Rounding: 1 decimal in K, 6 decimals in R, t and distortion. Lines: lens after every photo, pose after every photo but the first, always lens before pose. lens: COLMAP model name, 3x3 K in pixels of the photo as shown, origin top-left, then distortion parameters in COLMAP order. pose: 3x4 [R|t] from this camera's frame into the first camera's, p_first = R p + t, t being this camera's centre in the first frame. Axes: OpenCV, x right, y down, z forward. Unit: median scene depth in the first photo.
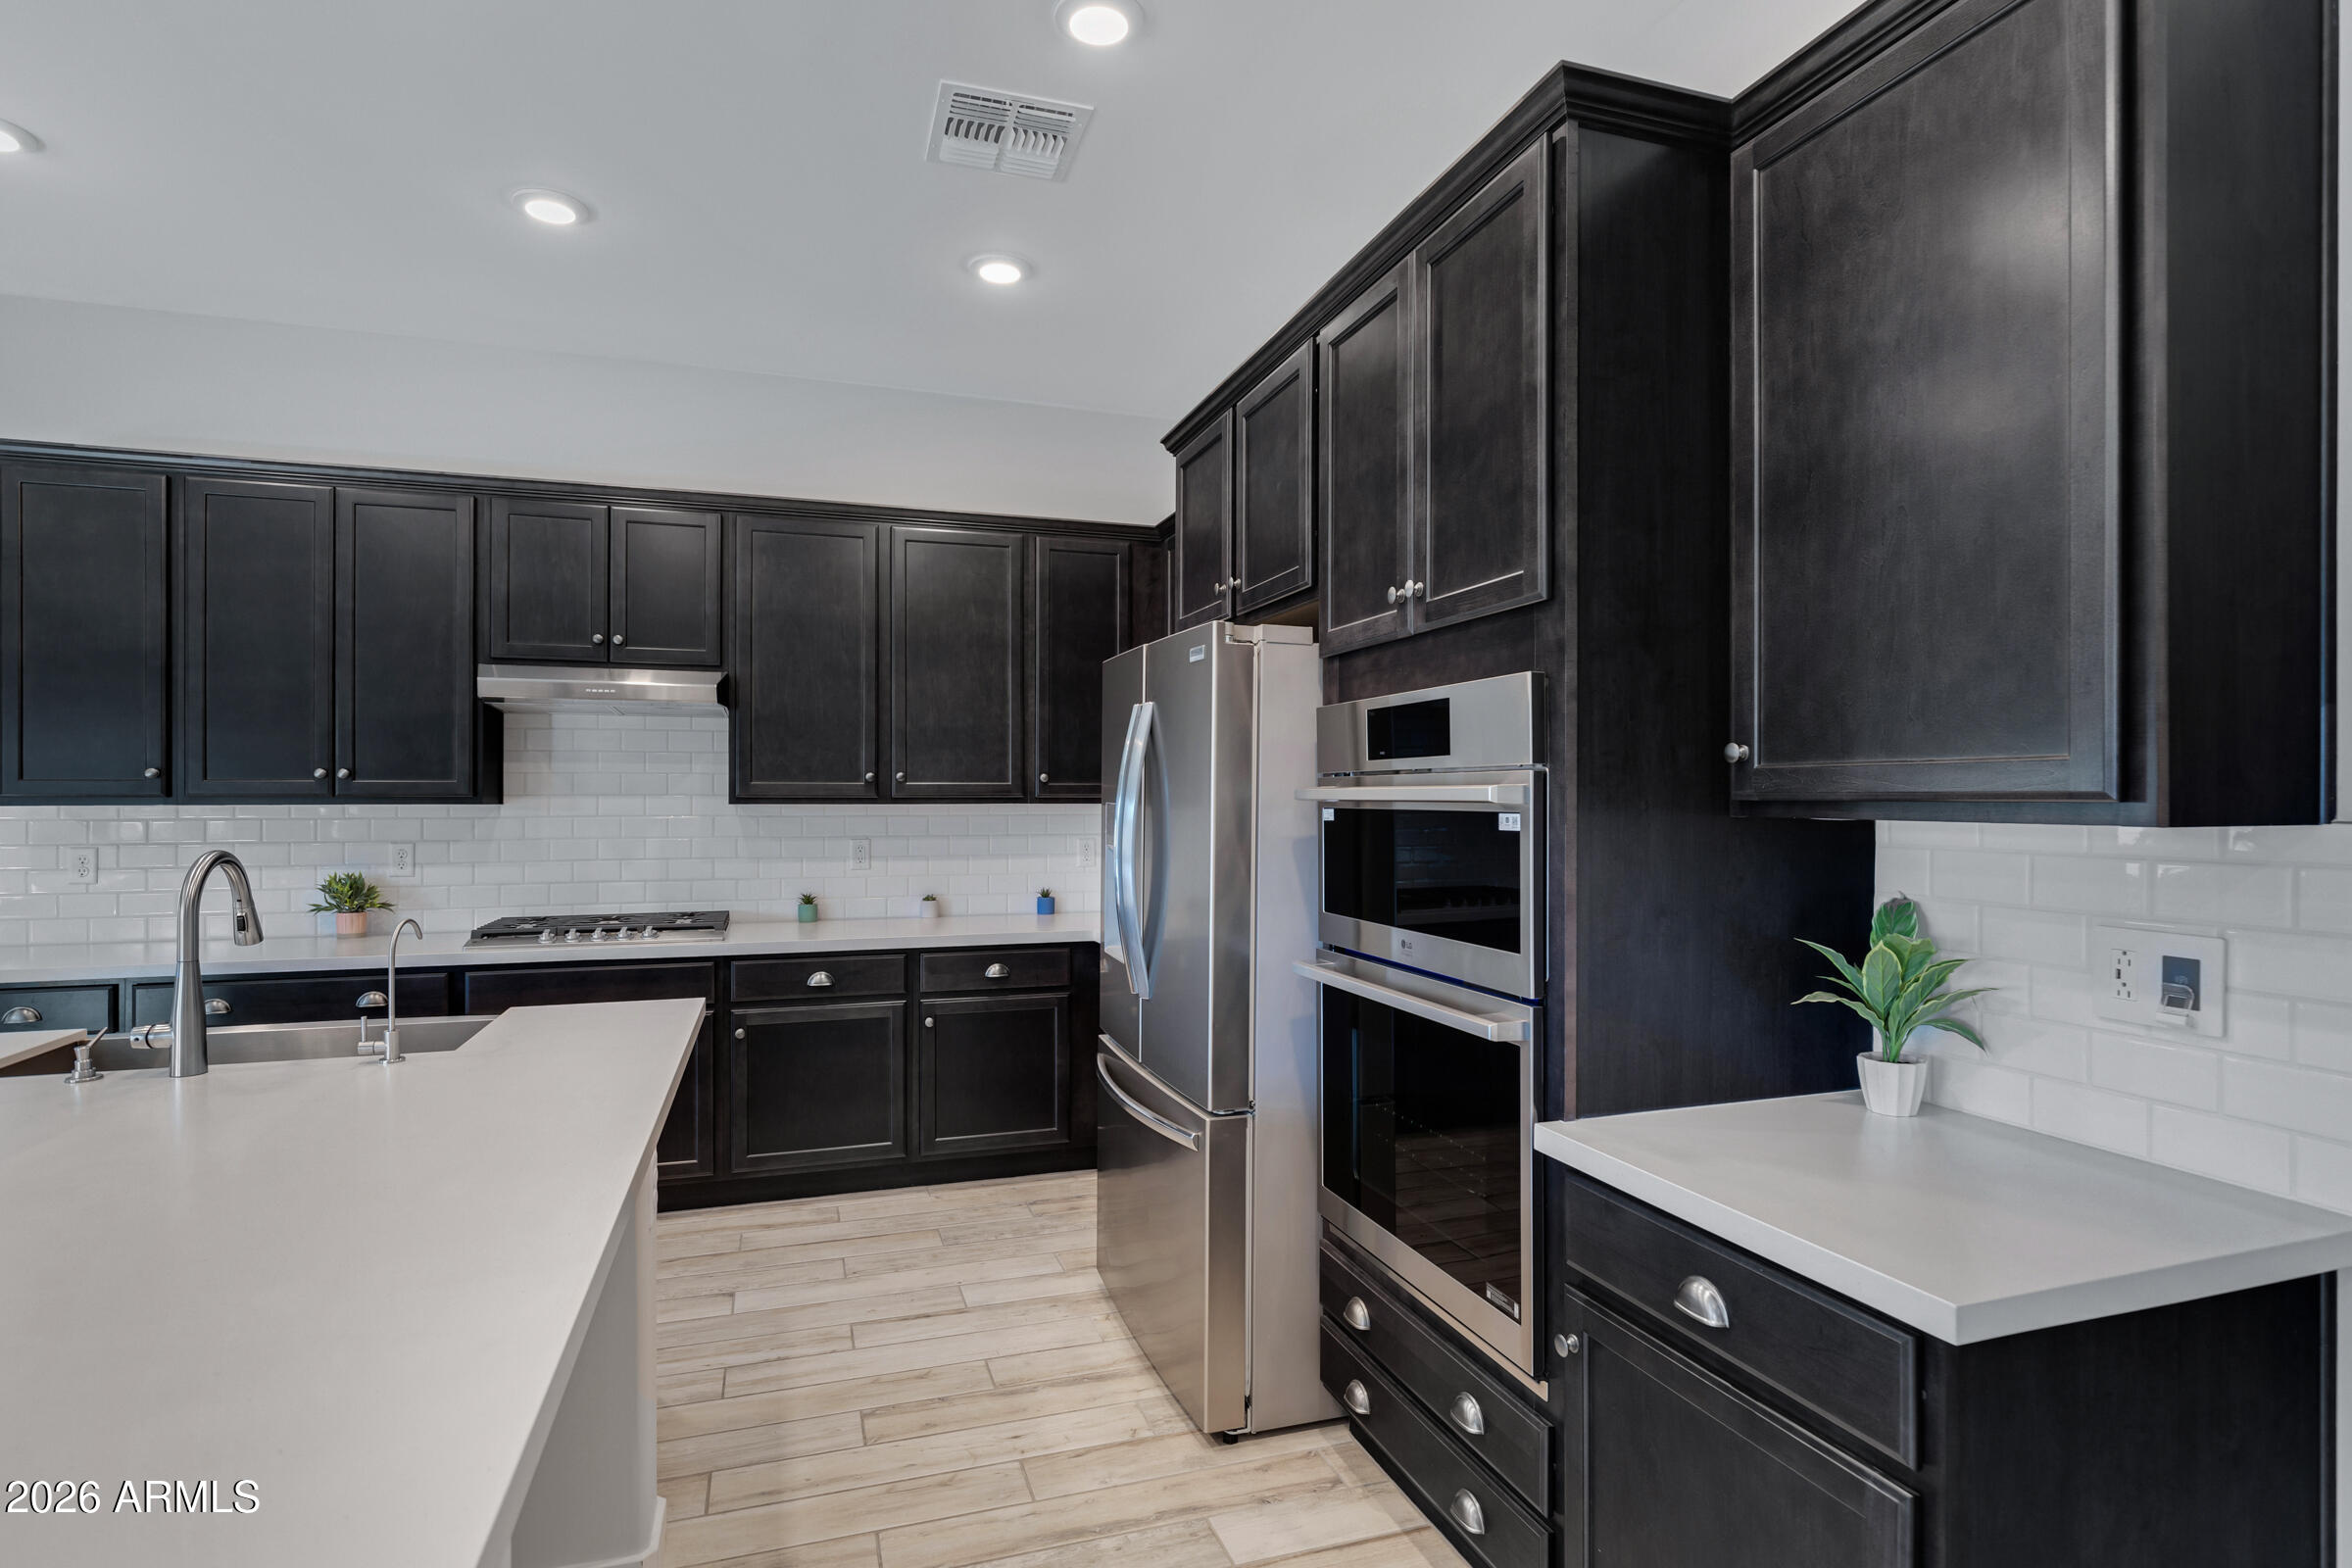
lens RADIAL K [[1177.0, 0, 1152.8], [0, 1177.0, 793.0], [0, 0, 1]] dist [0.010460, 0.002495]
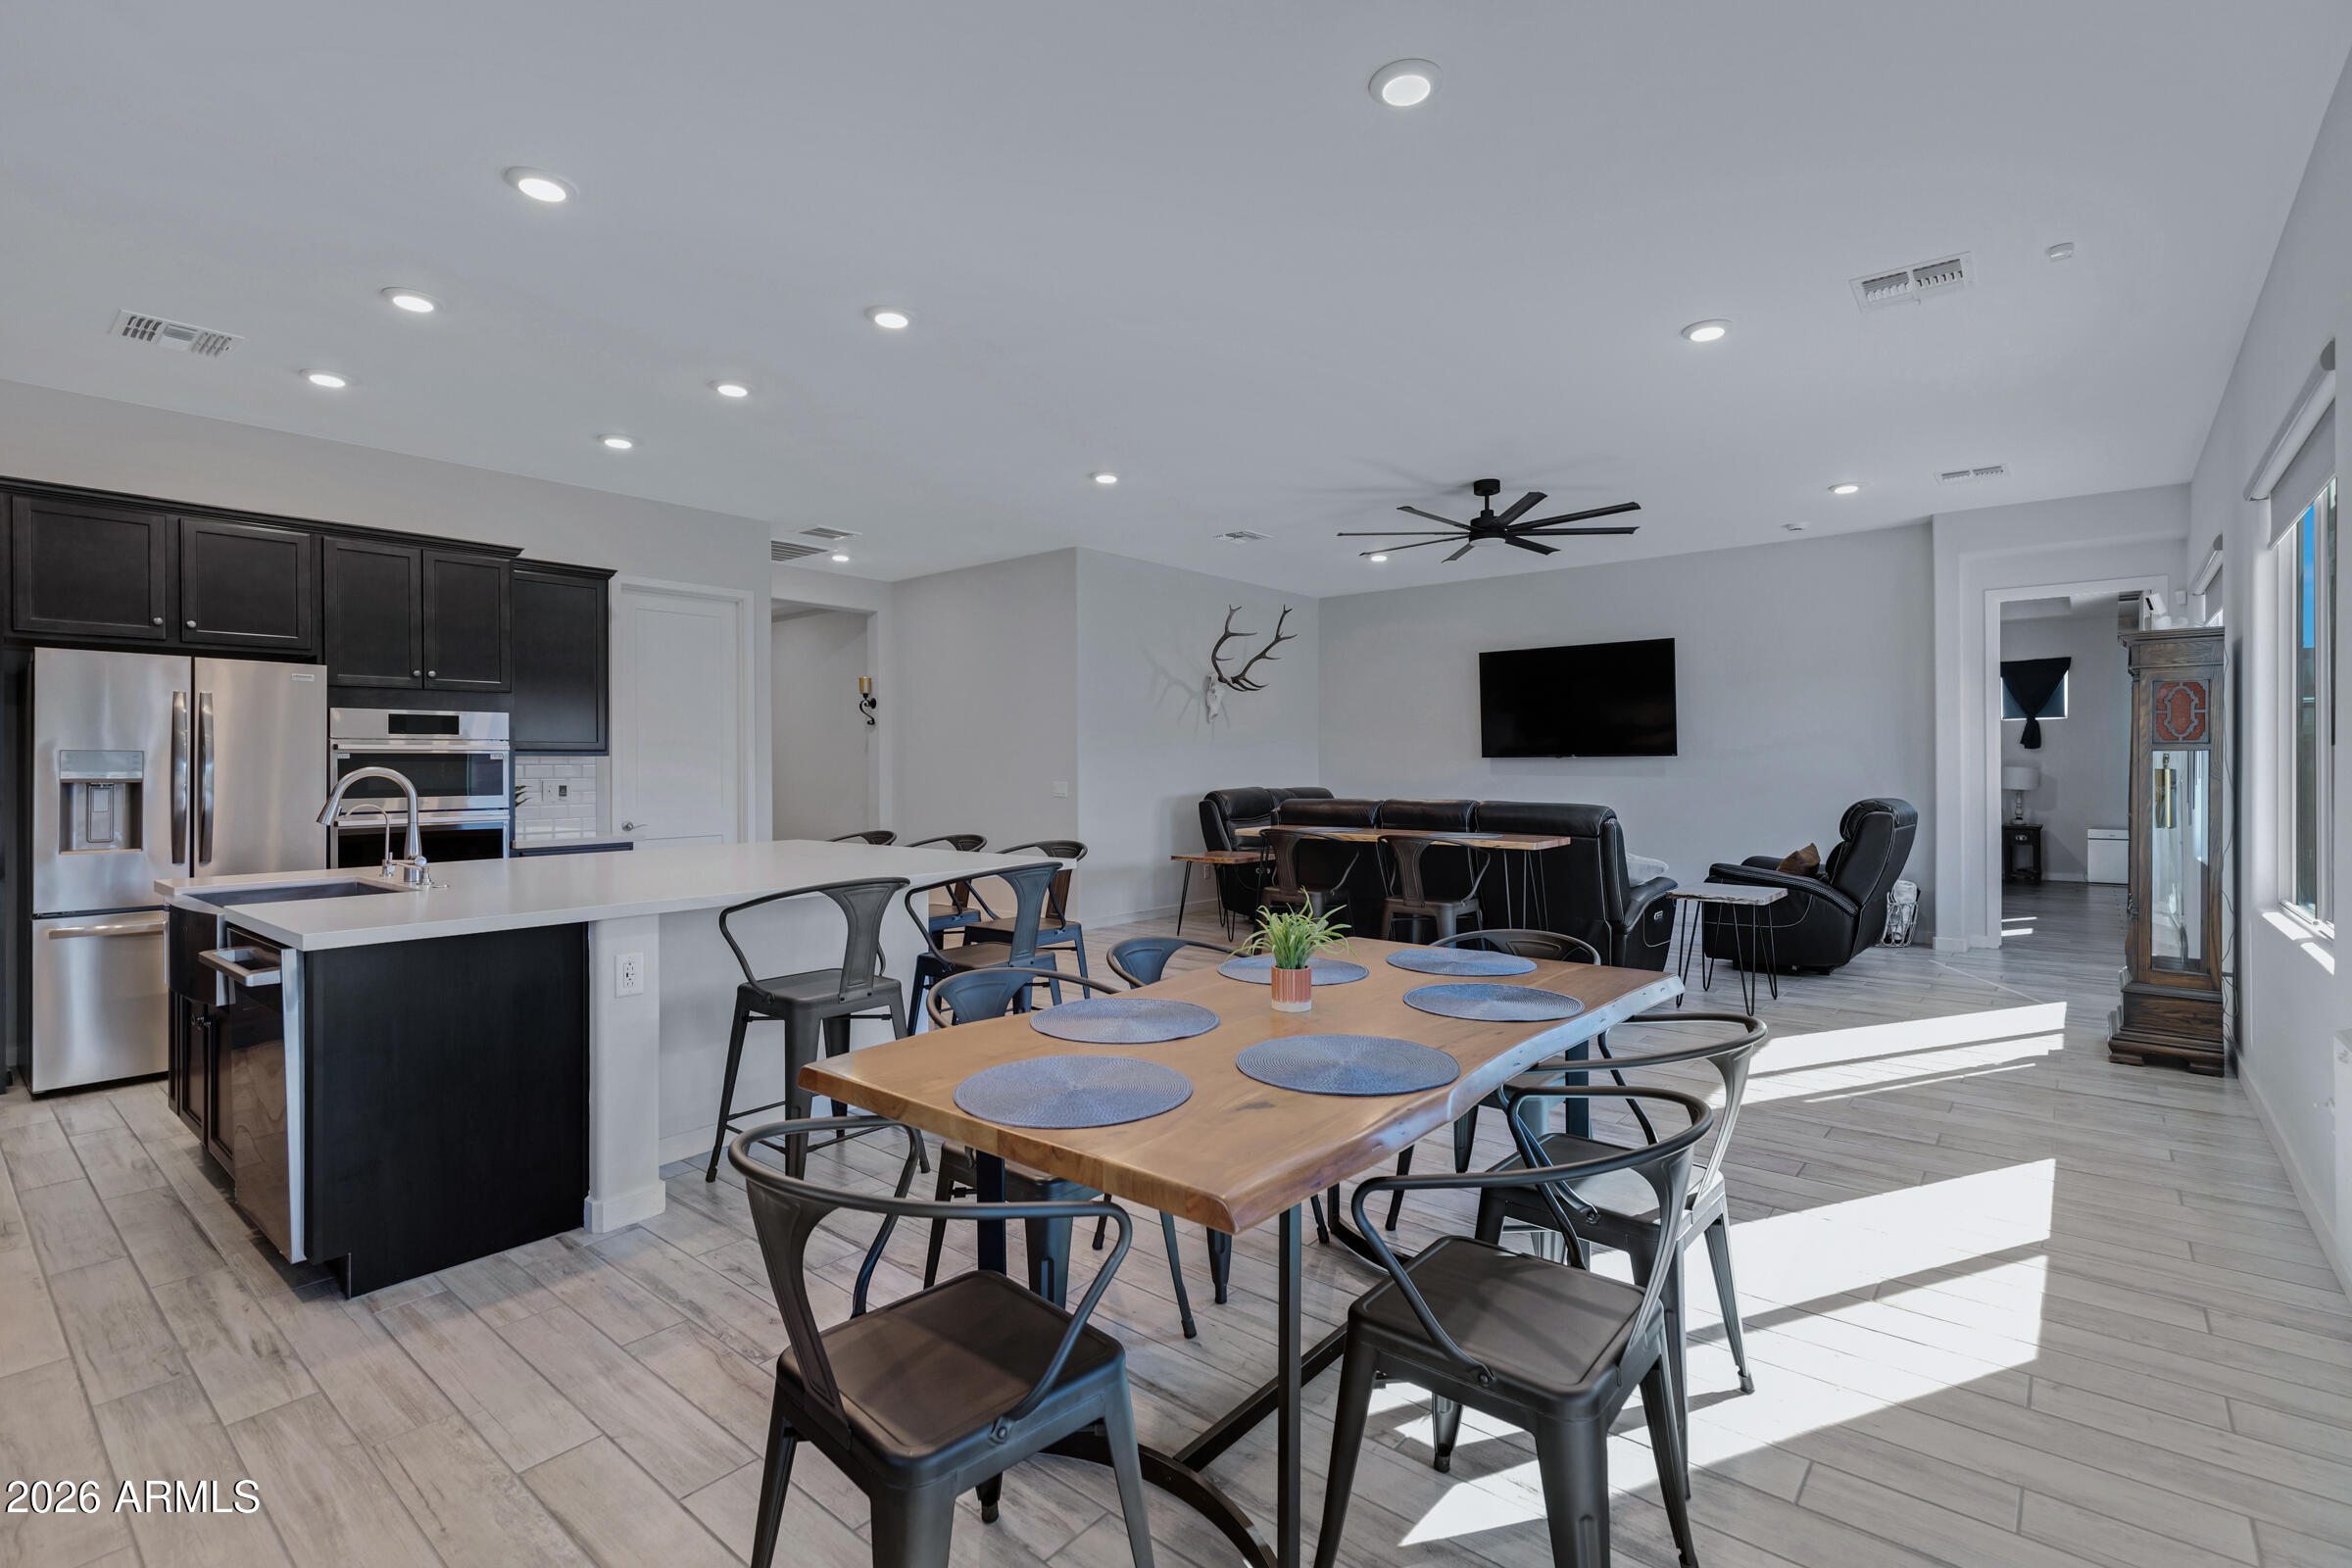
lens RADIAL K [[1087.5, 0, 1196.6], [0, 1087.5, 766.2], [0, 0, 1]] dist [0.012322, -0.001110]
pose [[-0.532820, 0.002678, 0.846224, -1.926476], [0.004426, 0.999990, -0.000379, 0.035496], [-0.846217, 0.003543, -0.532827, 0.555404]]
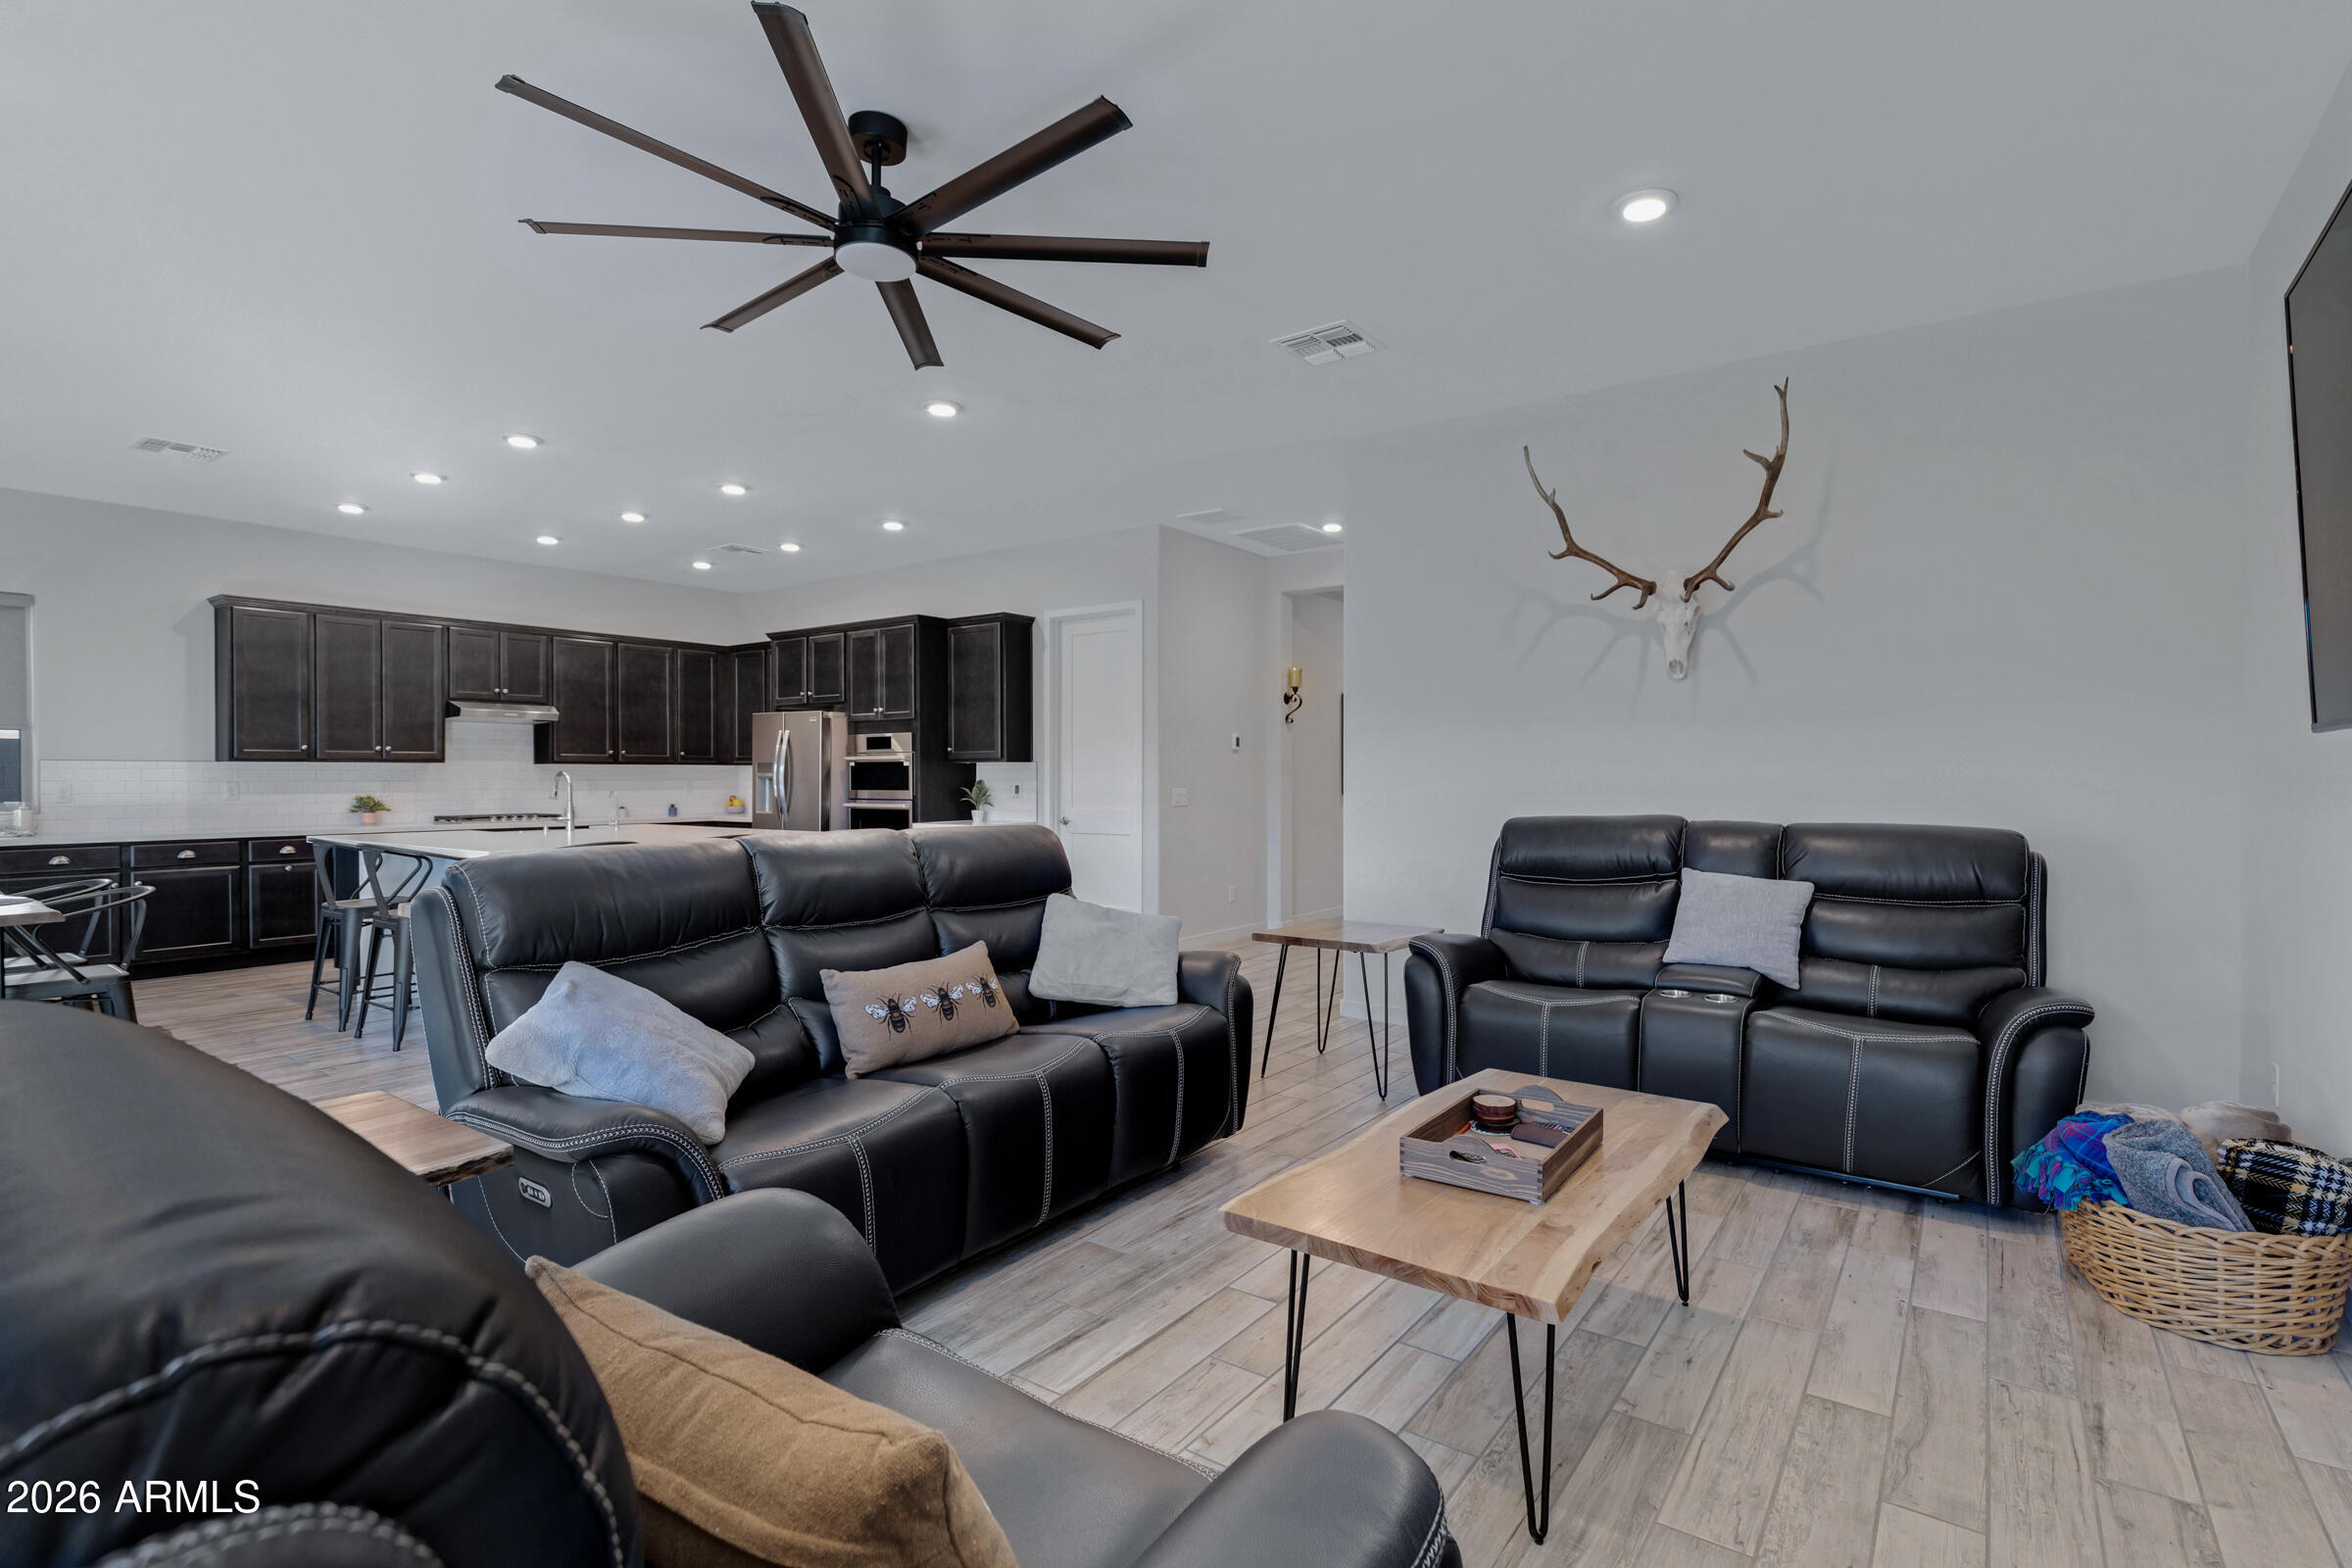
lens RADIAL K [[1158.5, 0, 1185.0], [0, 1158.5, 782.4], [0, 0, 1]] dist [0.010389, 0.000627]
pose [[0.810417, -0.005260, 0.585830, -0.885353], [0.000524, 0.999966, 0.008254, 0.035898], [-0.585853, -0.006382, 0.810392, -2.004393]]
